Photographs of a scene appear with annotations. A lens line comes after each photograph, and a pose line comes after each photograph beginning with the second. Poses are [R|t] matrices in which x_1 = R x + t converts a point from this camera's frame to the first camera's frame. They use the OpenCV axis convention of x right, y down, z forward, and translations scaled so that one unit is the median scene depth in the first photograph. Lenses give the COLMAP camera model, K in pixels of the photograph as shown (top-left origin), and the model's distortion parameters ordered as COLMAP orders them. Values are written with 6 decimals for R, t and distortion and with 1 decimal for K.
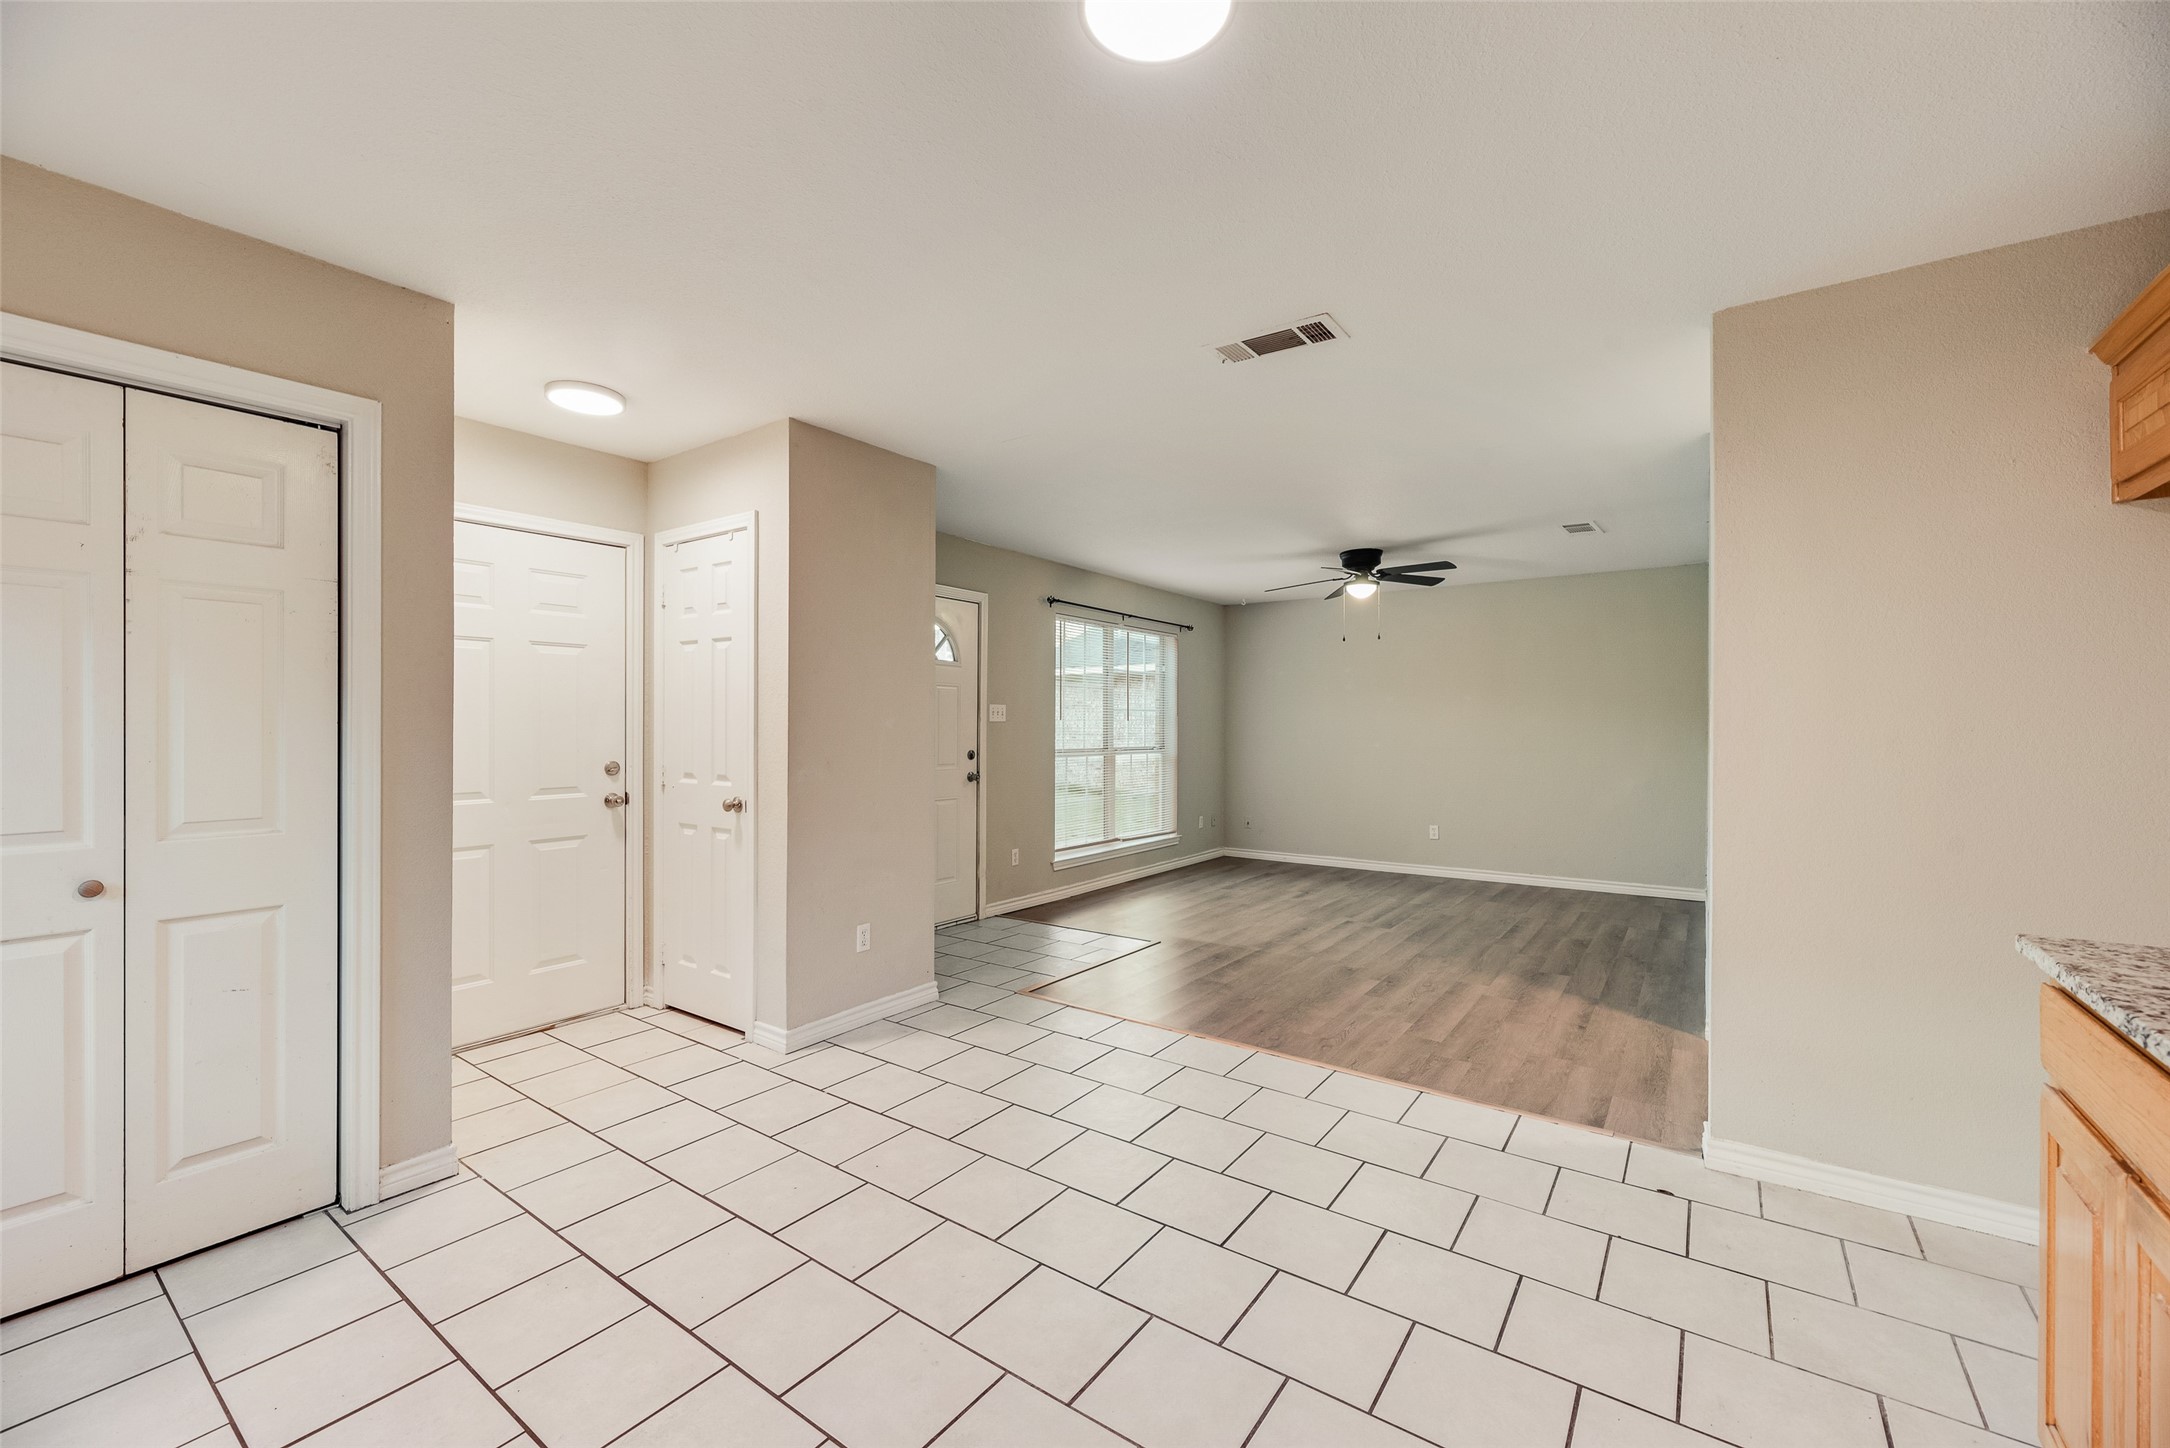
lens RADIAL K [[872.5, 0, 1085.0], [0, 872.5, 724.0], [0, 0, 1]] dist [0.001534, 0.000009]
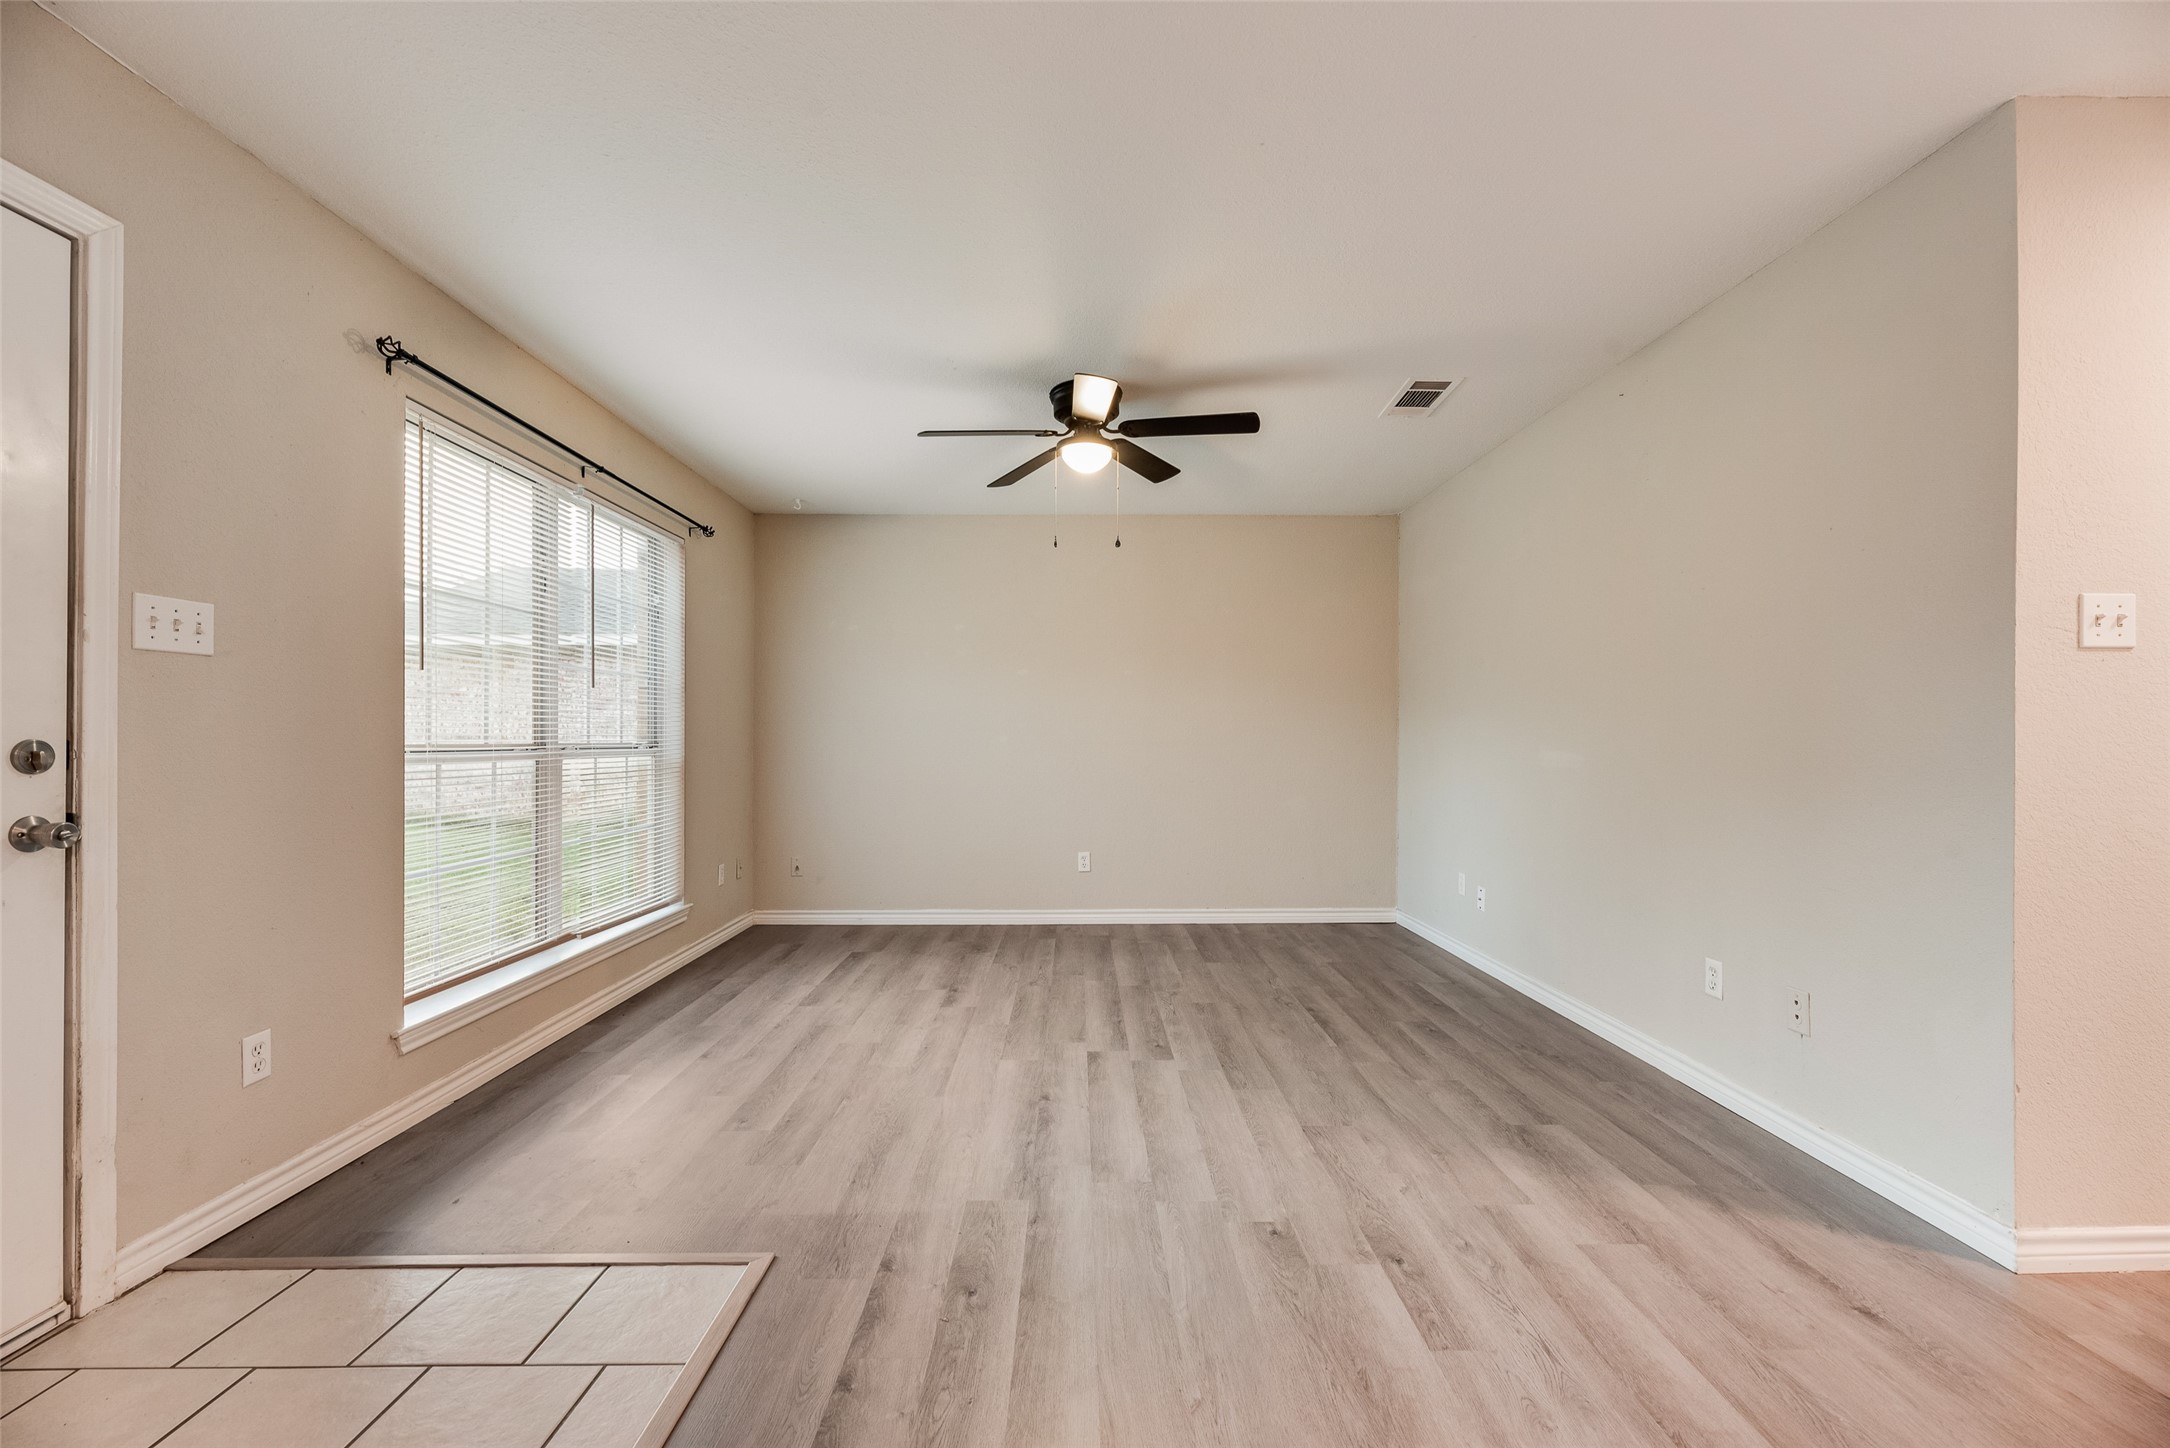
lens RADIAL K [[871.9, 0, 1085.9], [0, 871.9, 737.6], [0, 0, 1]] dist [-0.002550, 0.000068]
pose [[0.806081, -0.001424, 0.591804, -0.021019], [-0.001015, 0.999992, 0.003789, 0.027764], [-0.591804, -0.003655, 0.806073, 0.566768]]
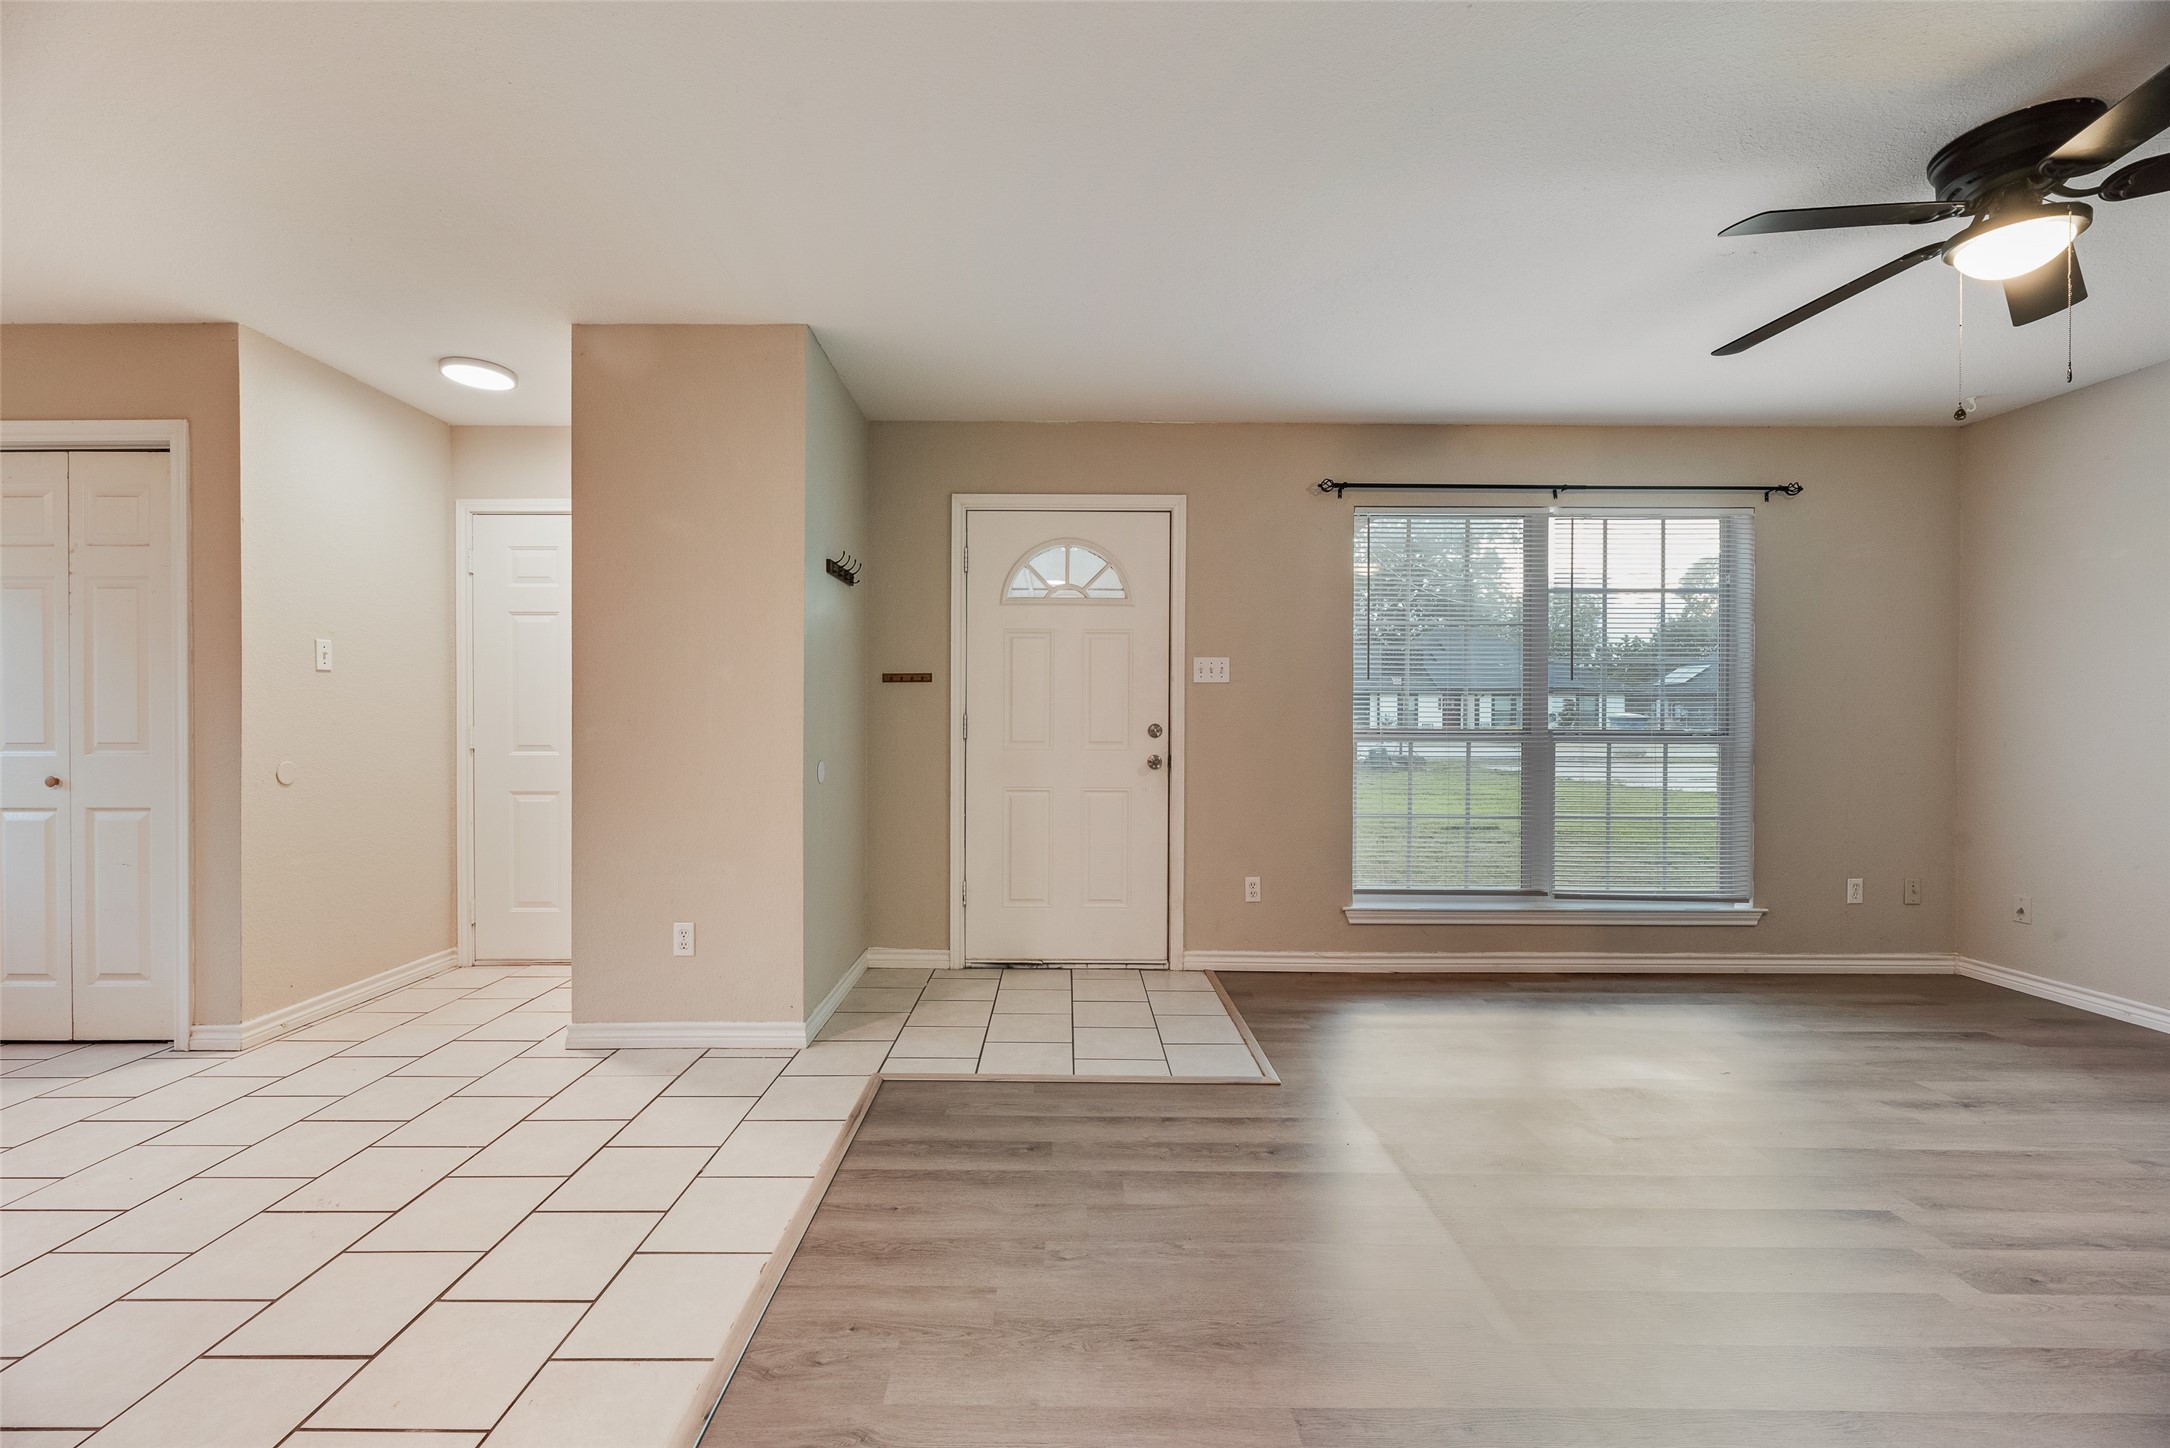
lens RADIAL K [[886.3, 0, 1061.5], [0, 886.3, 723.3], [0, 0, 1]] dist [0.001284, -0.000059]
pose [[0.581240, 0.000815, -0.813732, 0.400641], [0.000056, 0.999999, 0.001041, 0.028749], [0.813732, -0.000651, 0.581239, 0.525143]]
